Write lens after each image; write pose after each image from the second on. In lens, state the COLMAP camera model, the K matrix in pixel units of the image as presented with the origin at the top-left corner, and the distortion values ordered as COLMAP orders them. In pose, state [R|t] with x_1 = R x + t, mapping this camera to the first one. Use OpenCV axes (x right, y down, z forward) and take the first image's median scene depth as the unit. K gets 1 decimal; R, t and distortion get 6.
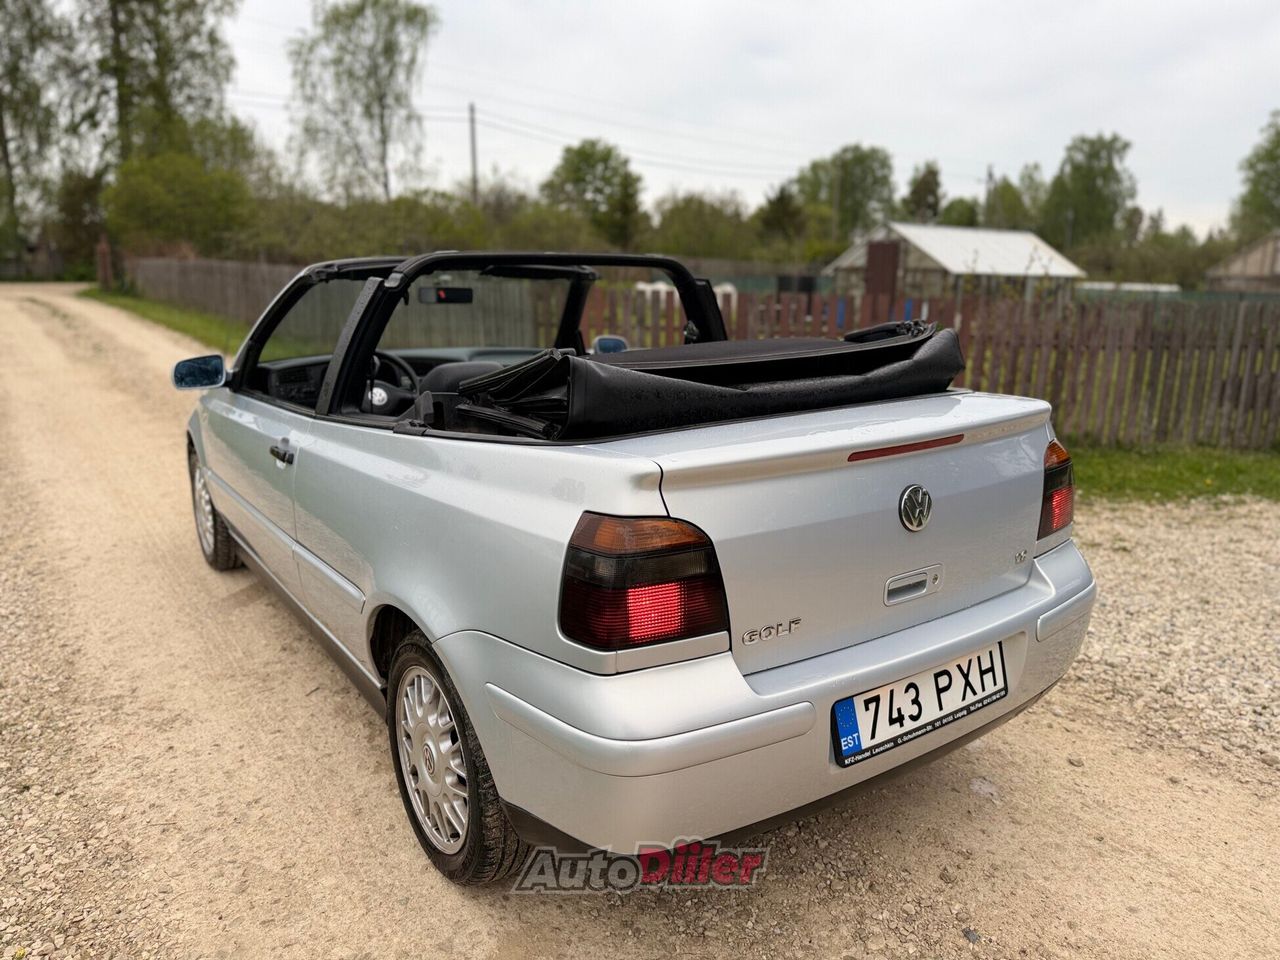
lens RADIAL K [[906.8, 0, 634.3], [0, 906.8, 488.5], [0, 0, 1]] dist [0.022137, -0.033799]
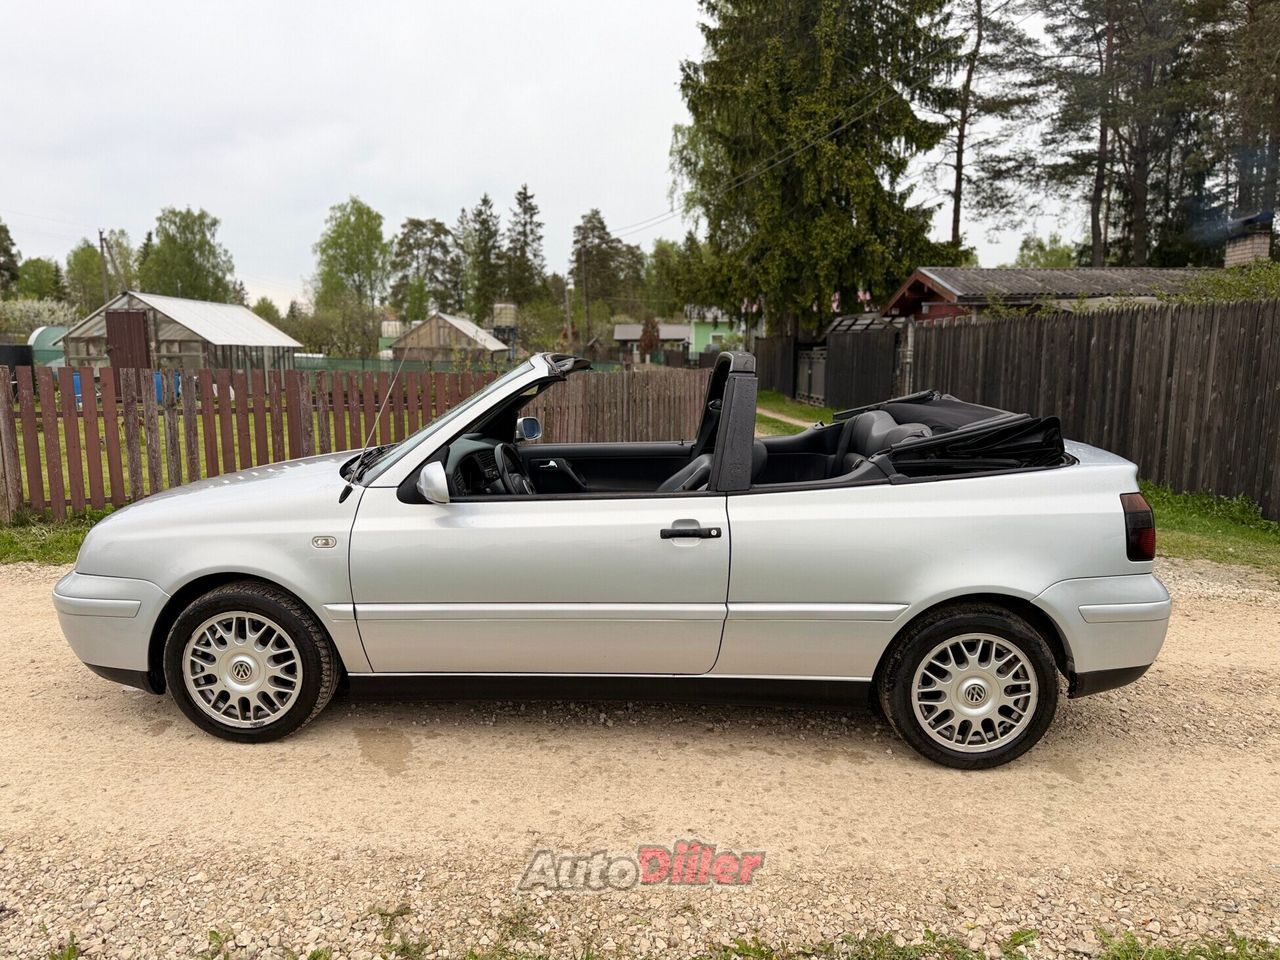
lens RADIAL K [[906.8, 0, 634.3], [0, 906.8, 488.5], [0, 0, 1]] dist [0.022137, -0.033799]
pose [[0.600760, -0.127723, 0.789160, -0.172882], [0.183032, 0.982909, 0.019745, -0.016947], [-0.778194, 0.132580, 0.613870, 0.048004]]
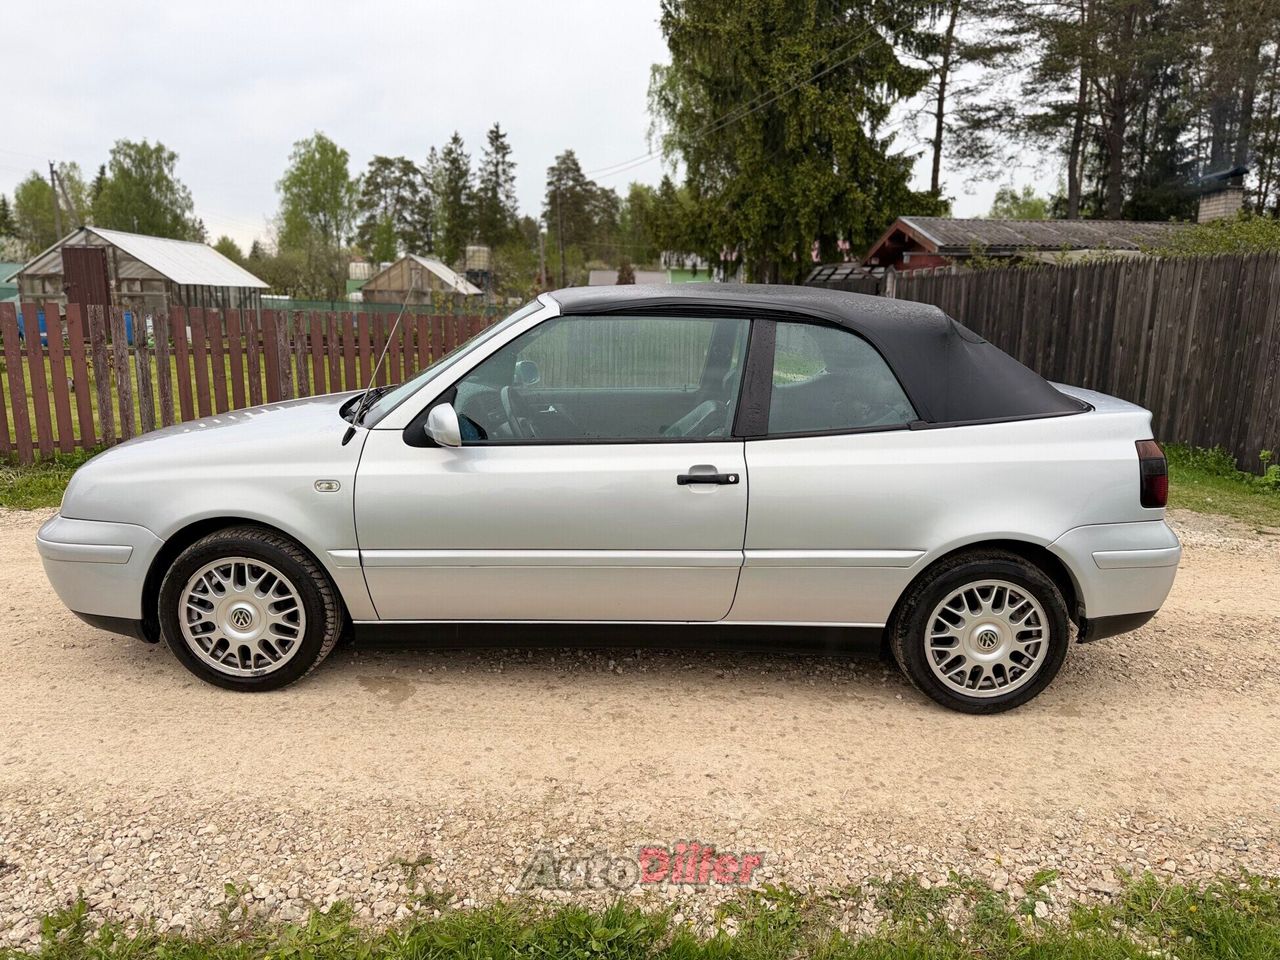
lens RADIAL K [[908.1, 0, 648.5], [0, 908.1, 482.8], [0, 0, 1]] dist [0.019968, -0.034979]
pose [[0.564500, -0.163931, 0.808991, -0.174483], [0.174411, 0.981641, 0.077215, -0.017385], [-0.806797, 0.097509, 0.582727, 0.055748]]
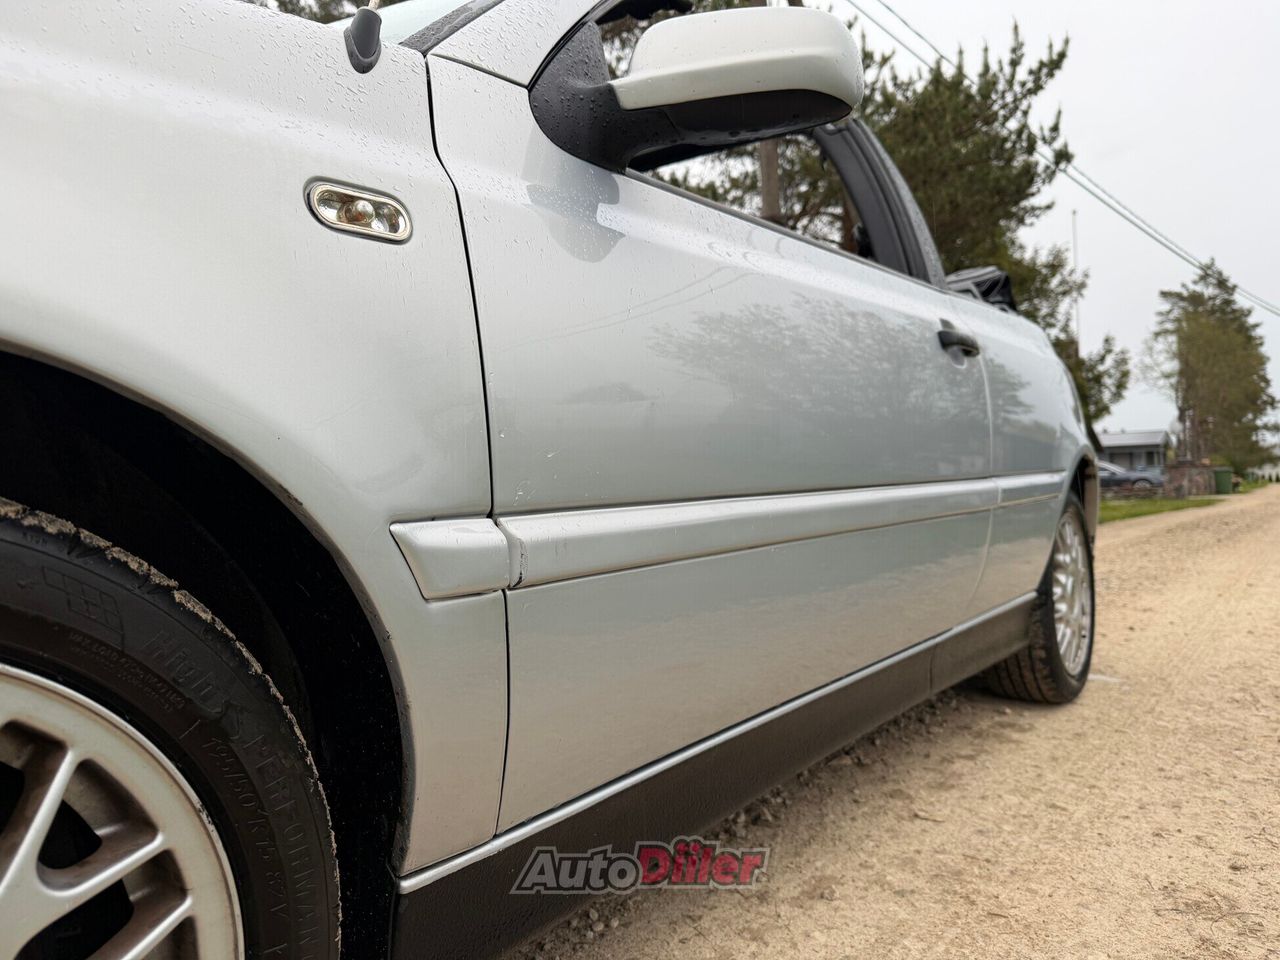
lens RADIAL K [[927.0, 0, 640.0], [0, 927.0, 480.0], [0, 0, 1]] dist [-0.010800, 0.004083]
pose [[-0.329260, 0.014773, 0.944124, -0.117615], [0.243767, 0.967313, 0.069877, -0.005979], [-0.912231, 0.253154, -0.322099, 0.186568]]
